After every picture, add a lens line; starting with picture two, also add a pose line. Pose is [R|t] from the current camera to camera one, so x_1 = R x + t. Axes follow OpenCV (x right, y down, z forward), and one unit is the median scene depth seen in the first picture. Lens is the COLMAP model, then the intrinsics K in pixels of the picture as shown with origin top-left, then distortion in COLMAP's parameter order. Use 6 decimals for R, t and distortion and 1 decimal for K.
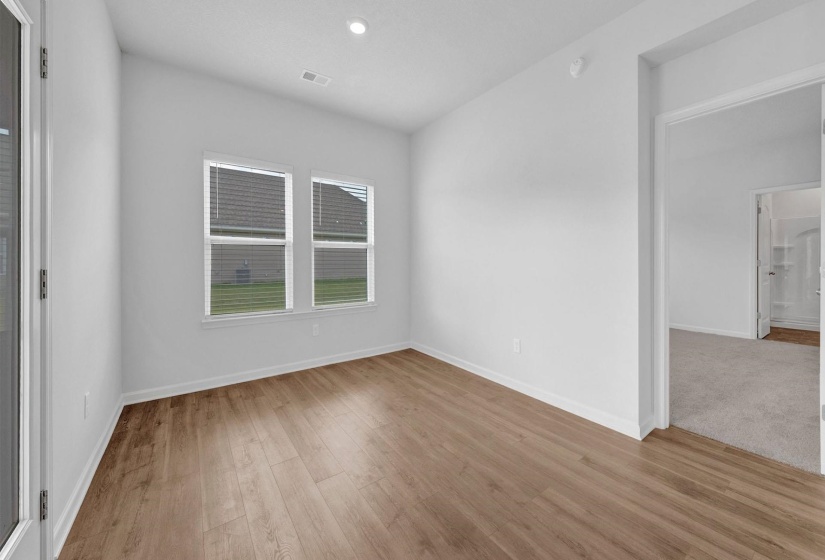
lens RADIAL K [[314.8, 0, 414.3], [0, 314.8, 259.5], [0, 0, 1]] dist [0.017843, -0.000054]
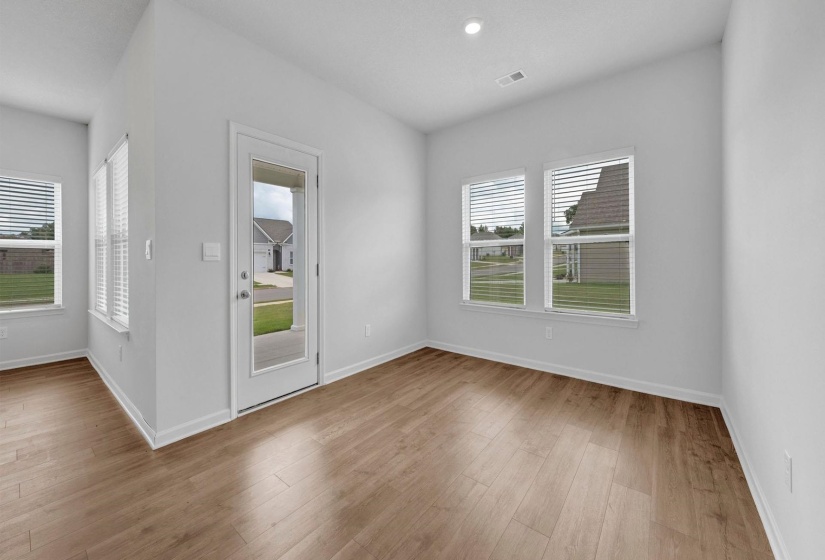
lens RADIAL K [[314.8, 0, 414.3], [0, 314.8, 259.5], [0, 0, 1]] dist [0.017843, -0.000054]
pose [[0.269909, -0.005944, -0.962867, 0.563787], [0.010999, 0.999935, -0.003090, 0.004586], [0.962823, -0.009756, 0.269957, 0.421351]]
